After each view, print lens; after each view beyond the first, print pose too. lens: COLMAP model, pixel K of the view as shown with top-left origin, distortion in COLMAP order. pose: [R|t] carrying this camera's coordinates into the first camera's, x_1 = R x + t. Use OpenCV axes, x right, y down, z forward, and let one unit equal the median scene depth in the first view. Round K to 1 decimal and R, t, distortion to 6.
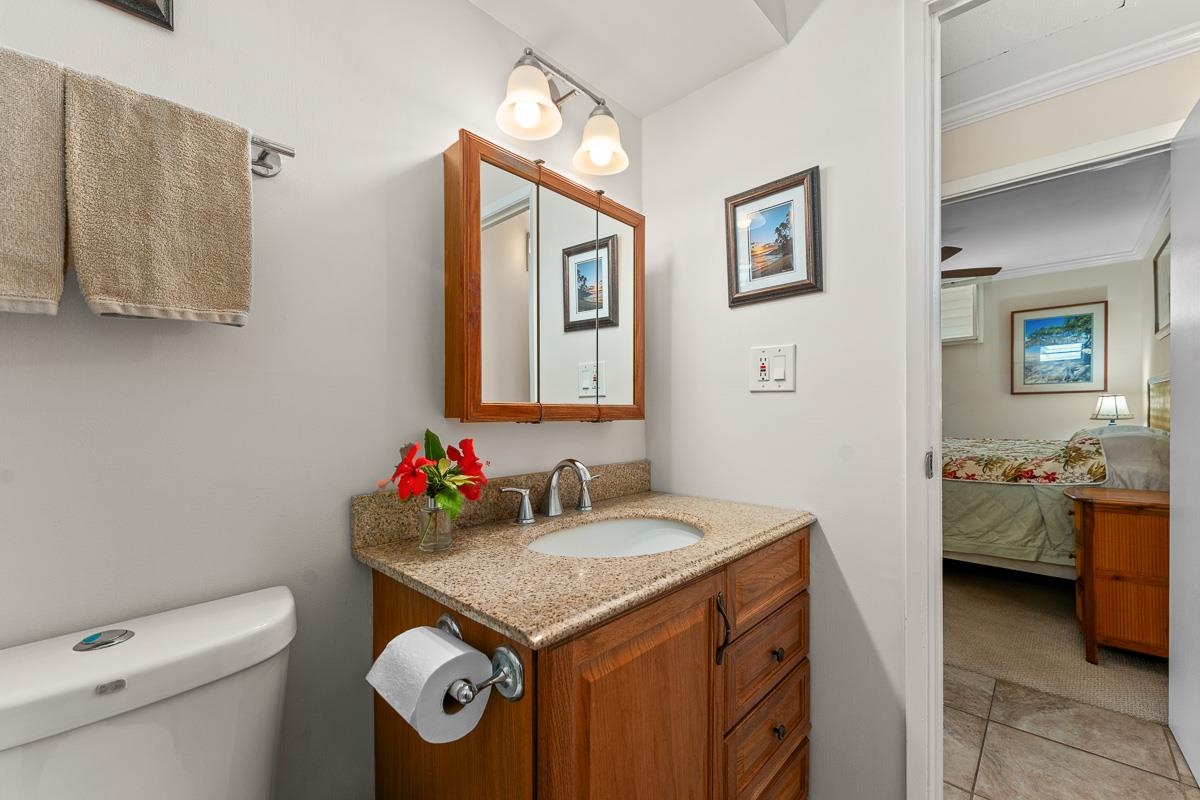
lens RADIAL K [[484.0, 0, 606.1], [0, 484.0, 416.2], [0, 0, 1]] dist [0.002047, 0.000181]
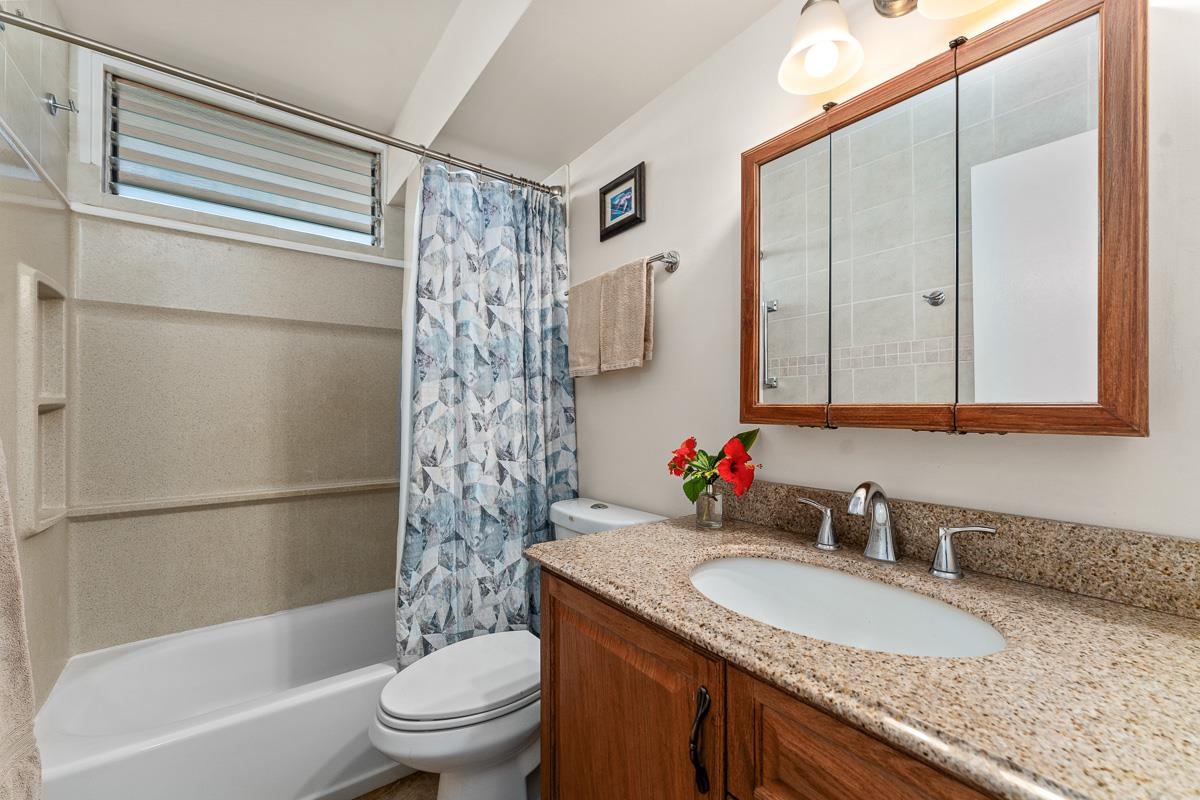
lens RADIAL K [[484.0, 0, 606.1], [0, 484.0, 416.2], [0, 0, 1]] dist [0.002047, 0.000181]
pose [[-0.166623, 0.012668, -0.985939, 0.805497], [-0.011546, 0.999824, 0.014797, -0.016248], [0.985953, 0.013849, -0.166447, 0.859299]]
